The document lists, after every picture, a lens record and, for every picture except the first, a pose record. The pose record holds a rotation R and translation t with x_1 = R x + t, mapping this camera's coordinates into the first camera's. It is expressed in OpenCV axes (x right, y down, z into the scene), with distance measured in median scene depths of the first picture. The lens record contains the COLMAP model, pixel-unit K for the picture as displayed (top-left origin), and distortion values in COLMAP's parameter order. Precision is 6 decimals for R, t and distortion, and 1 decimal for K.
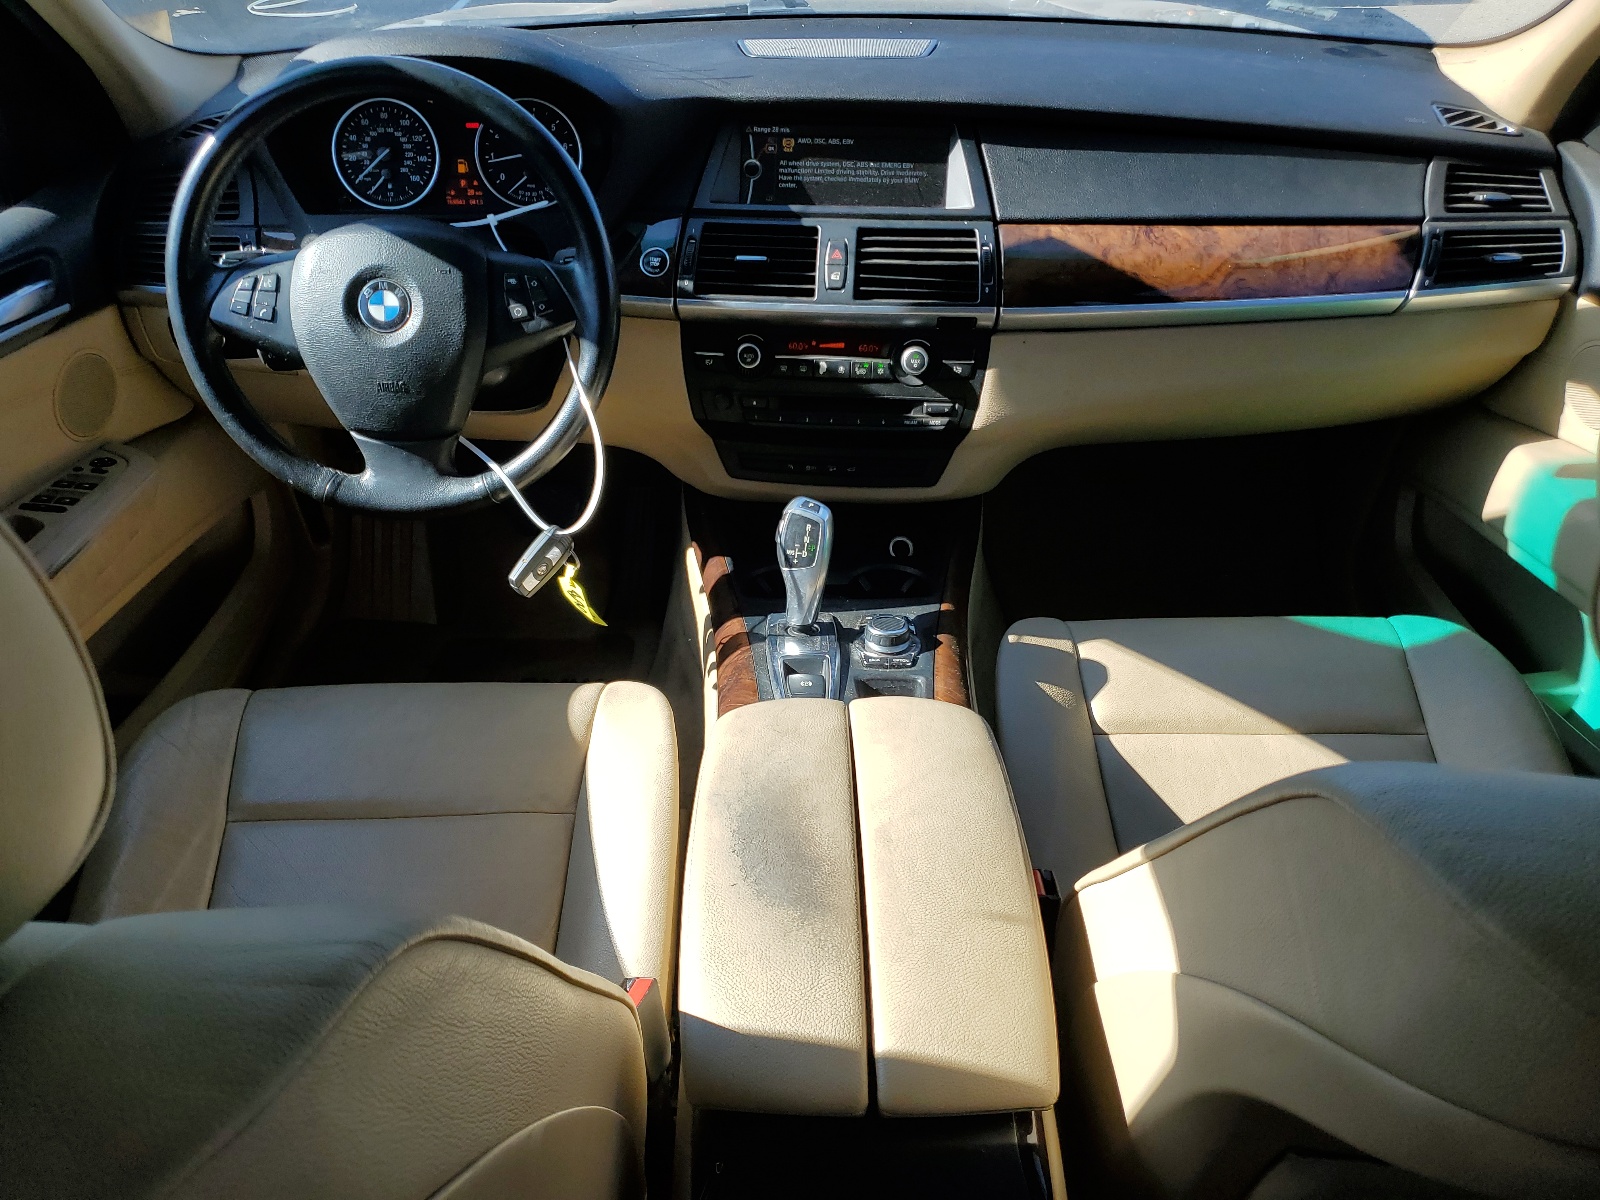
lens RADIAL K [[1221.8, 0, 802.6], [0, 1221.8, 597.5], [0, 0, 1]] dist [-0.002659, 0.000662]
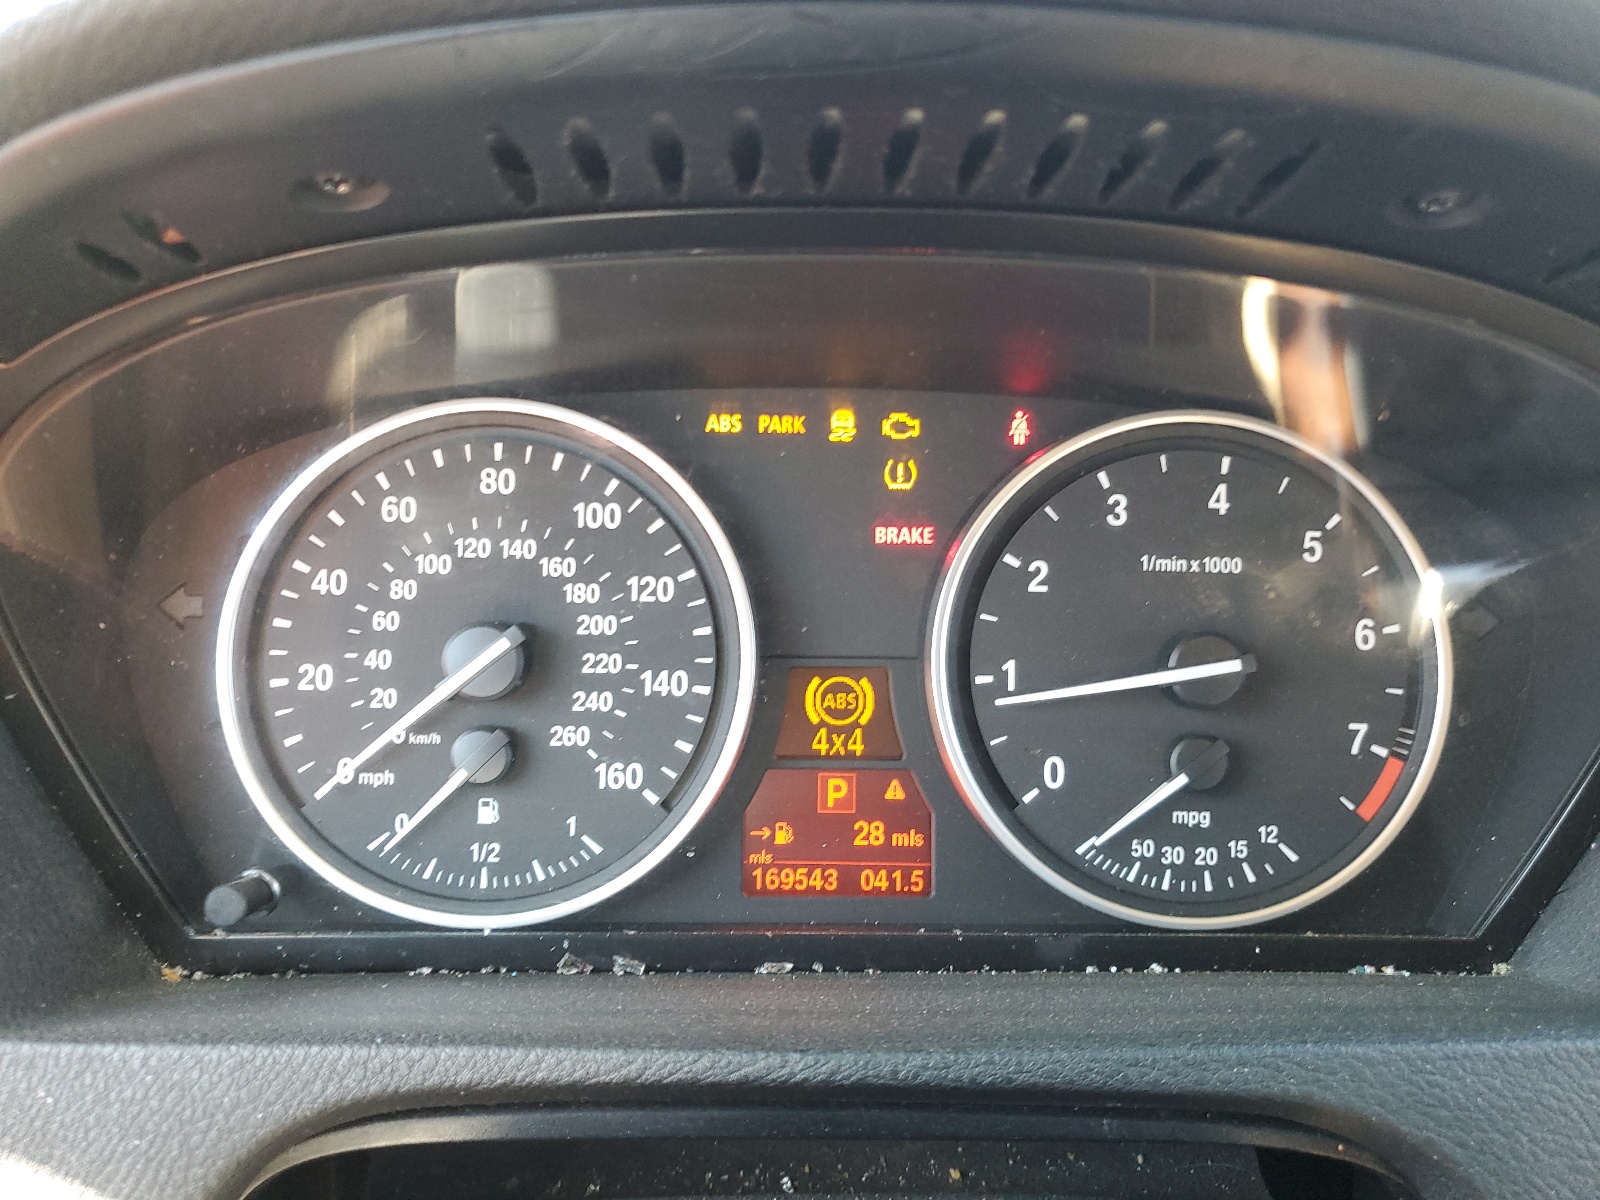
lens RADIAL K [[1221.8, 0, 797.2], [0, 1221.8, 598.0], [0, 0, 1]] dist [-0.002659, 0.000662]
pose [[0.999640, 0.013899, 0.022948, -0.294827], [-0.005607, 0.944688, -0.327923, -0.307180], [-0.026236, 0.327676, 0.944426, 0.805669]]
